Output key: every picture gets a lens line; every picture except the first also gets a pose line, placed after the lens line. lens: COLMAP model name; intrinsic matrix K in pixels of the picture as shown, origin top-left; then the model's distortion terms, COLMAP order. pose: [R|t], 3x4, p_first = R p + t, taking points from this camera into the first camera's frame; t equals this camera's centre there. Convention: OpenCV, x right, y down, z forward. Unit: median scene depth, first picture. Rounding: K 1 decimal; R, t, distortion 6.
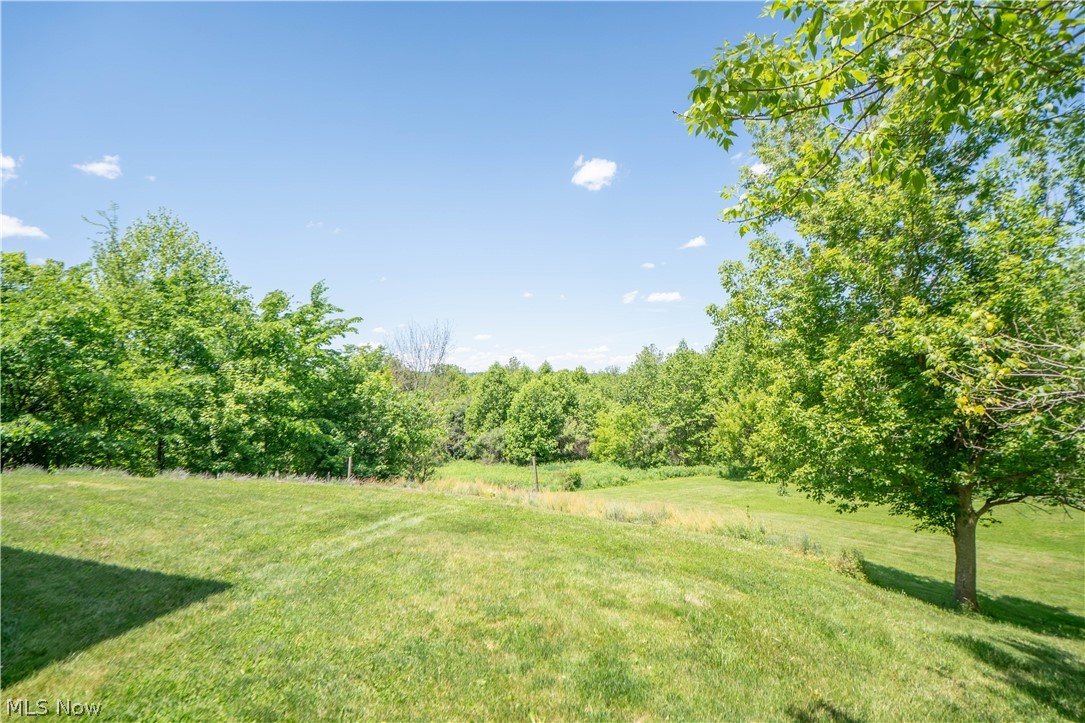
lens RADIAL K [[522.9, 0, 527.2], [0, 522.9, 372.2], [0, 0, 1]] dist [-0.052934, 0.011062]
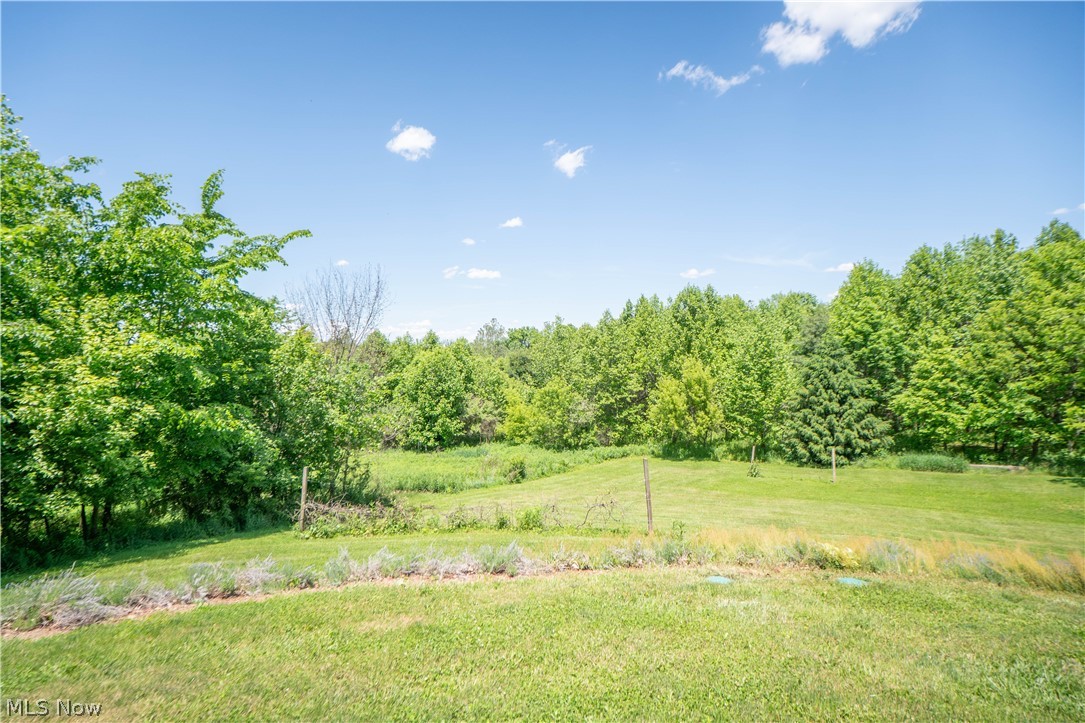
lens RADIAL K [[522.9, 0, 527.2], [0, 522.9, 372.2], [0, 0, 1]] dist [-0.052934, 0.011062]
pose [[0.940405, 0.005769, 0.340009, -0.236645], [-0.021815, 0.998820, 0.043390, 0.017614], [-0.339357, -0.048222, 0.939421, 0.276257]]
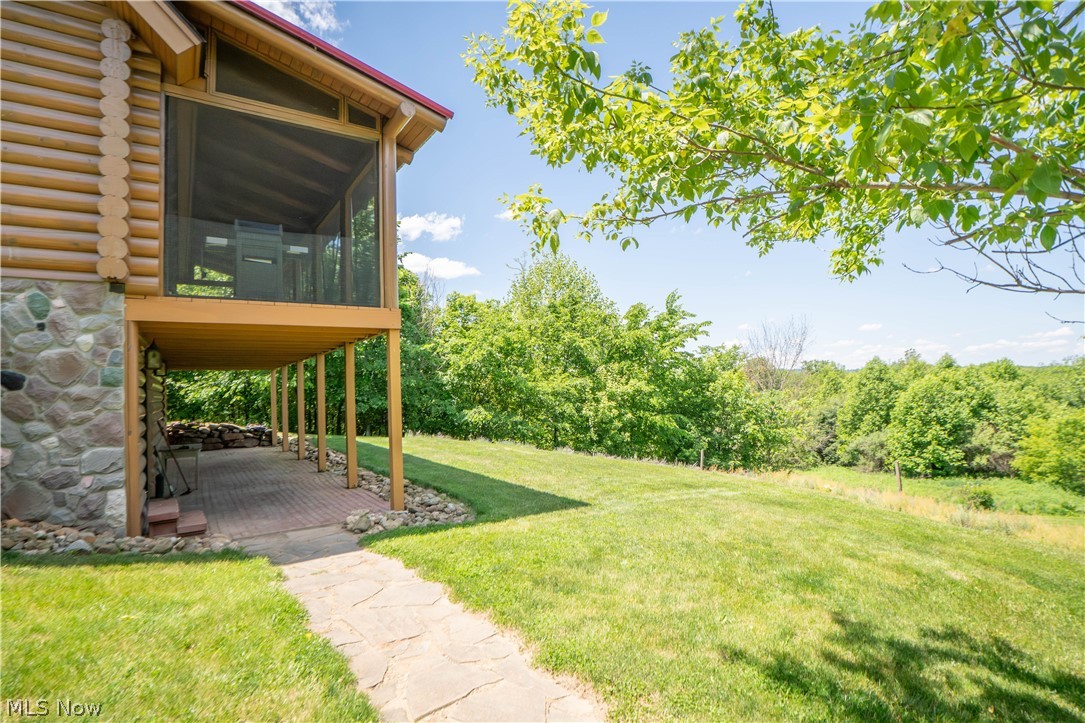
lens RADIAL K [[522.9, 0, 527.2], [0, 522.9, 372.2], [0, 0, 1]] dist [-0.052934, 0.011062]
pose [[0.779886, -0.019921, -0.625604, 0.041785], [0.020744, 0.999767, -0.005977, -0.000639], [0.625578, -0.008316, 0.780118, -0.057588]]
